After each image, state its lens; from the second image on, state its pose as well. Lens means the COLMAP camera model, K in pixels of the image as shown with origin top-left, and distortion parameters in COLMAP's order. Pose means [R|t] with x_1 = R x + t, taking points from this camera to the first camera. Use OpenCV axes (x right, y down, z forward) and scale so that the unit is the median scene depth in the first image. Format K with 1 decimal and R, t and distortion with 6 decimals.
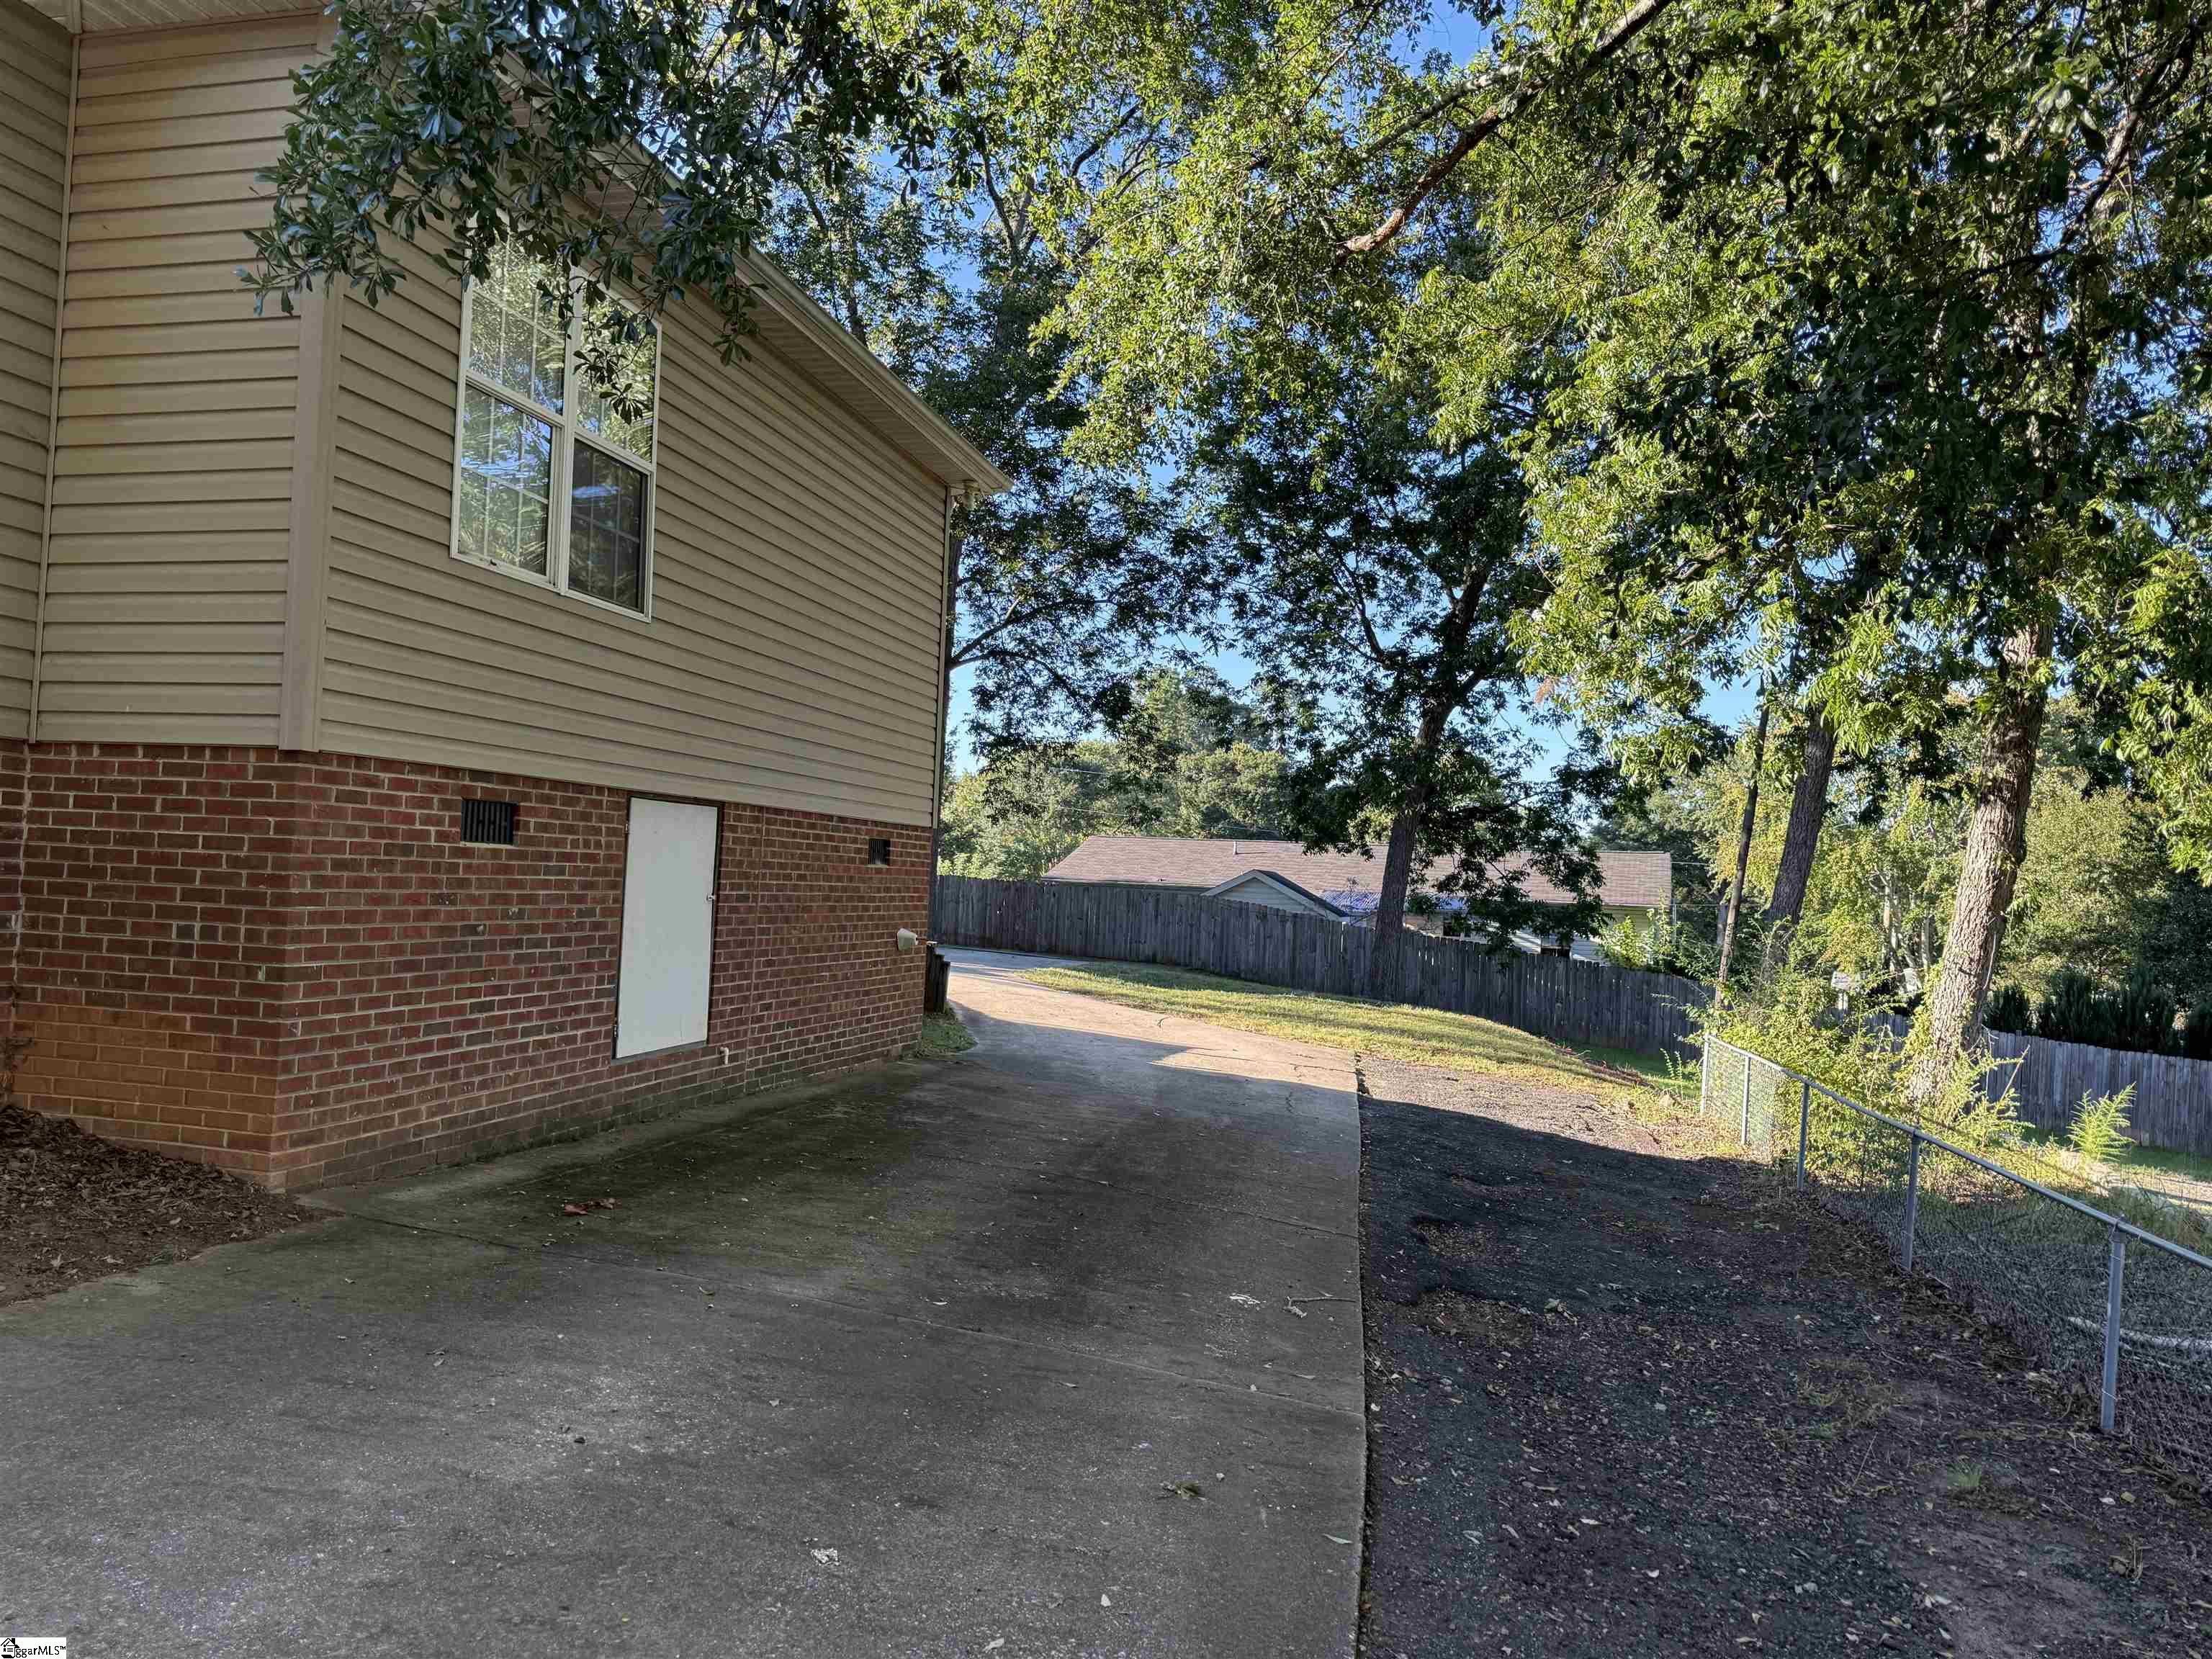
lens RADIAL K [[1523.3, 0, 1093.5], [0, 1523.3, 826.8], [0, 0, 1]] dist [0.010691, -0.021215]
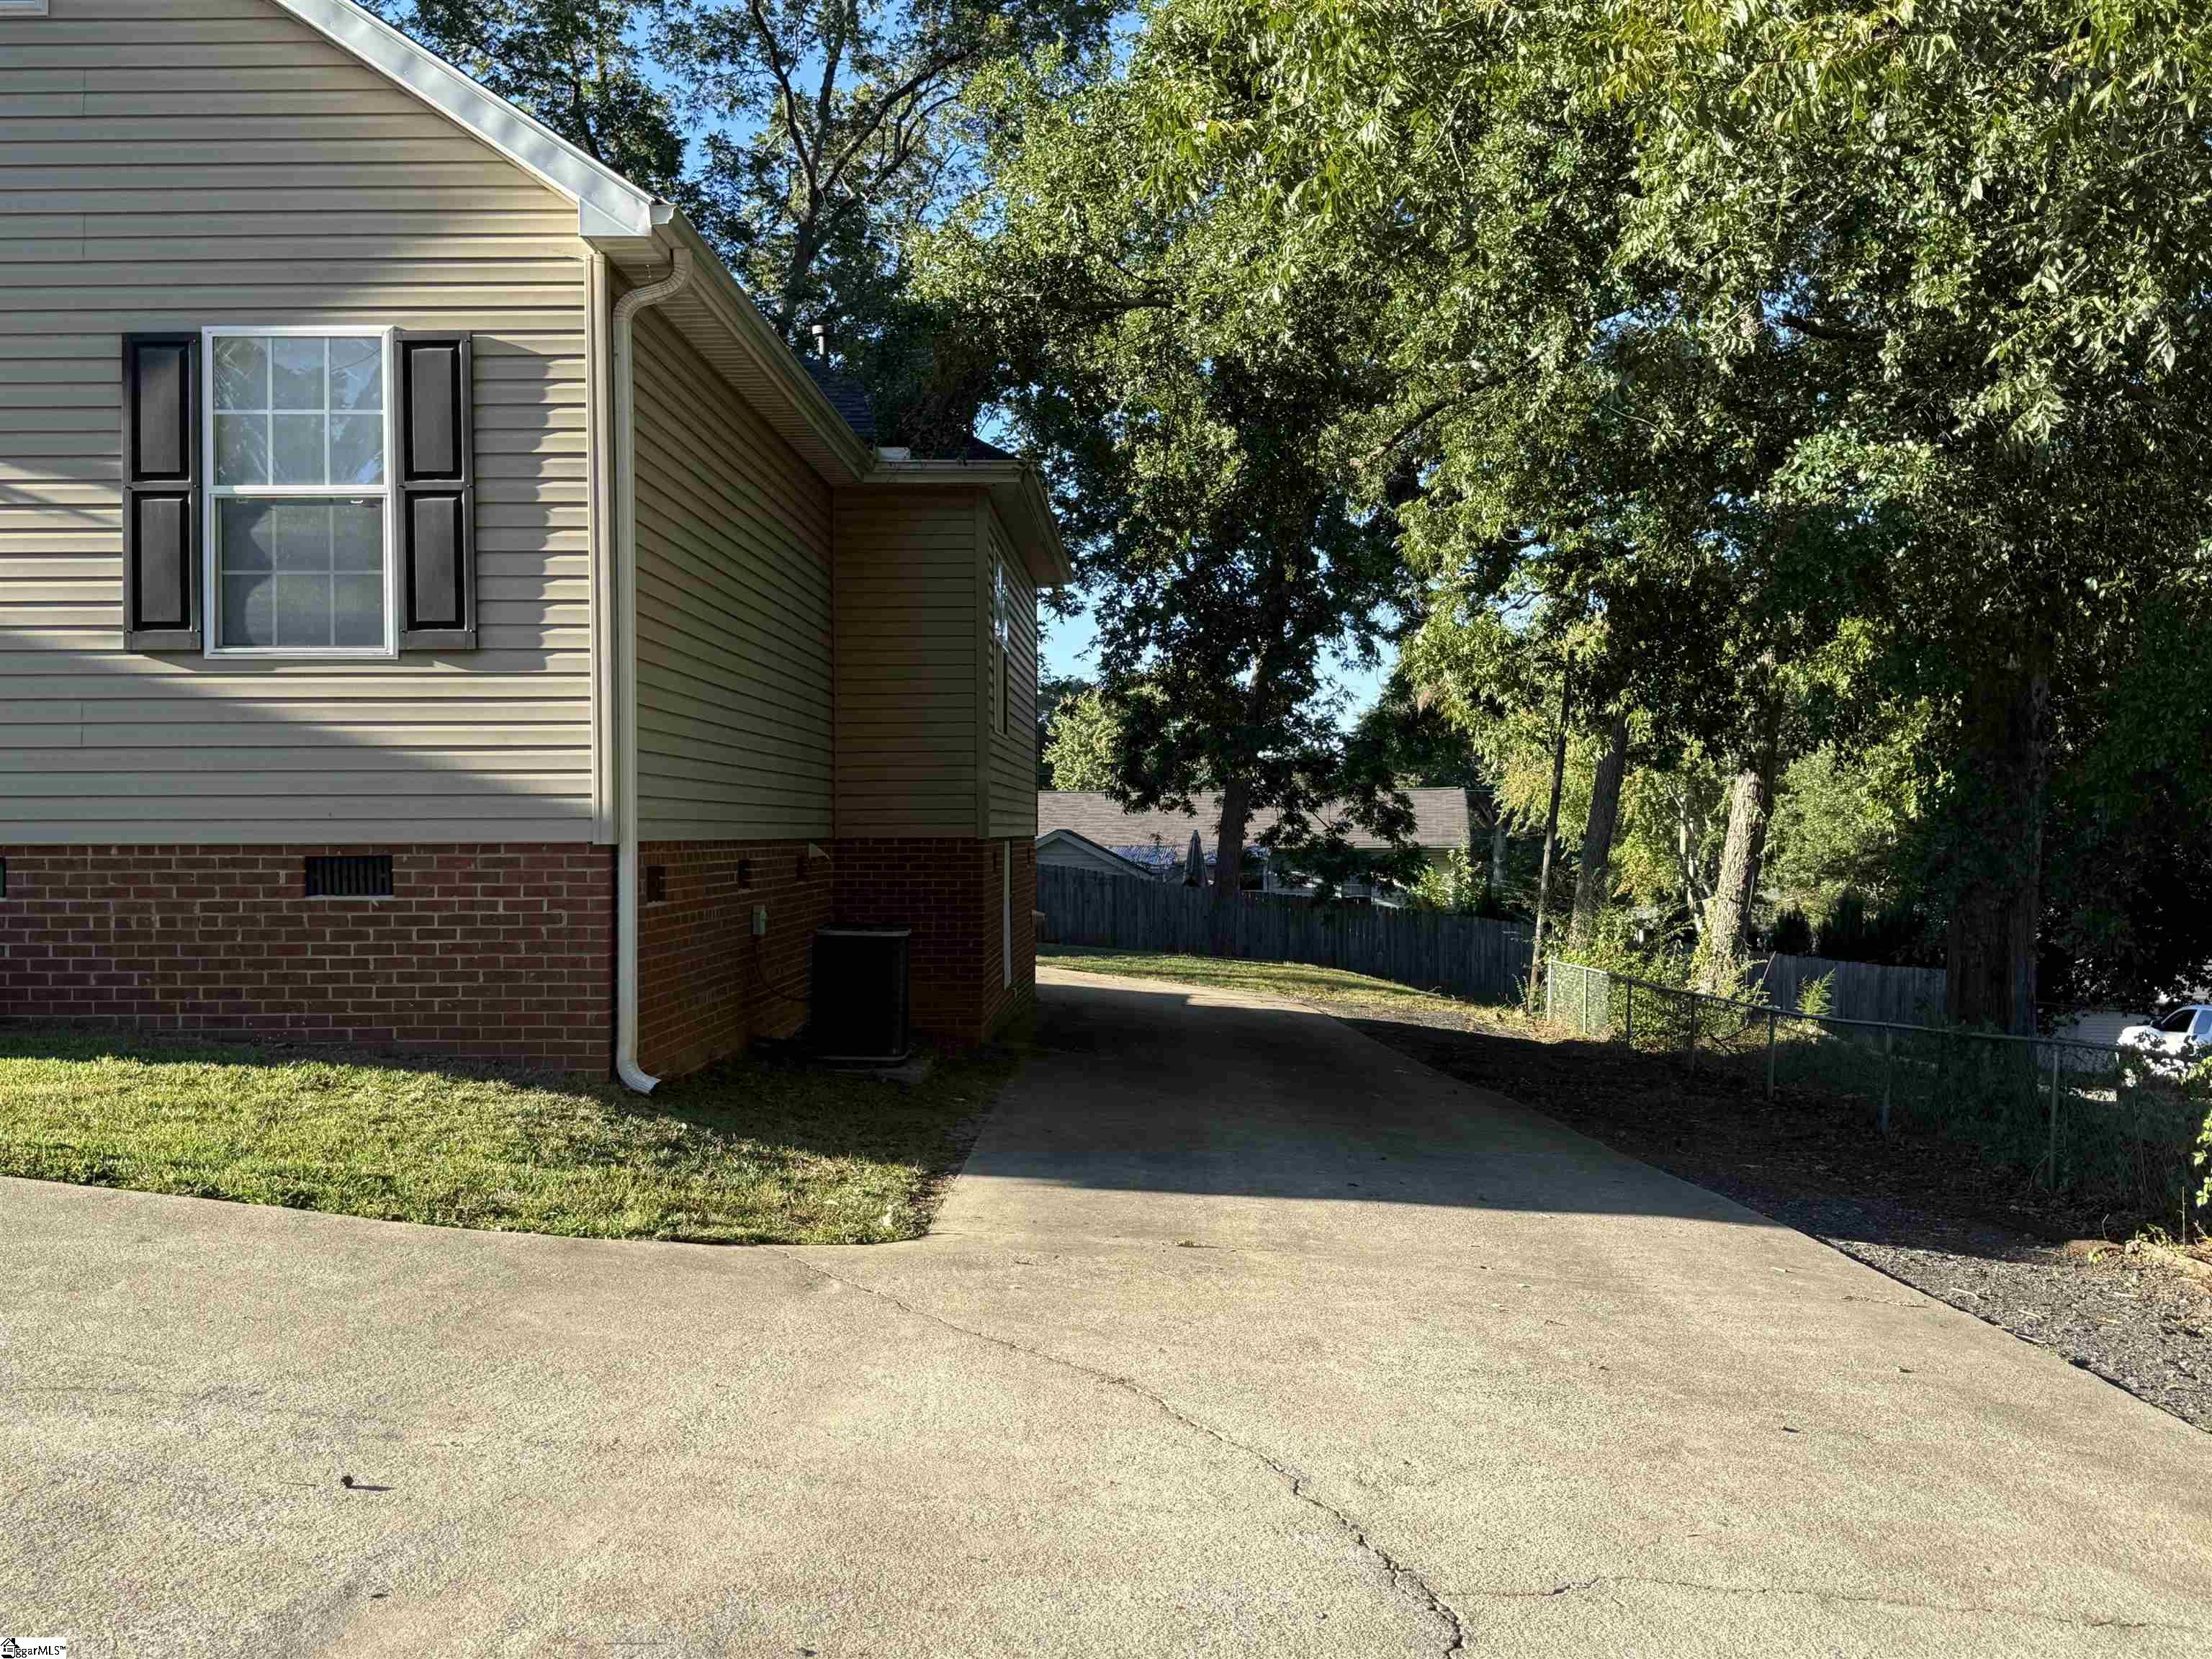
lens RADIAL K [[2194.0, 0, 1108.6], [0, 2194.0, 820.7], [0, 0, 1]] dist [0.077711, 0.000000]
pose [[0.974153, -0.044172, 0.221528, -0.182937], [0.036125, 0.998537, 0.040246, -0.034268], [-0.222982, -0.031203, 0.974323, -0.359592]]
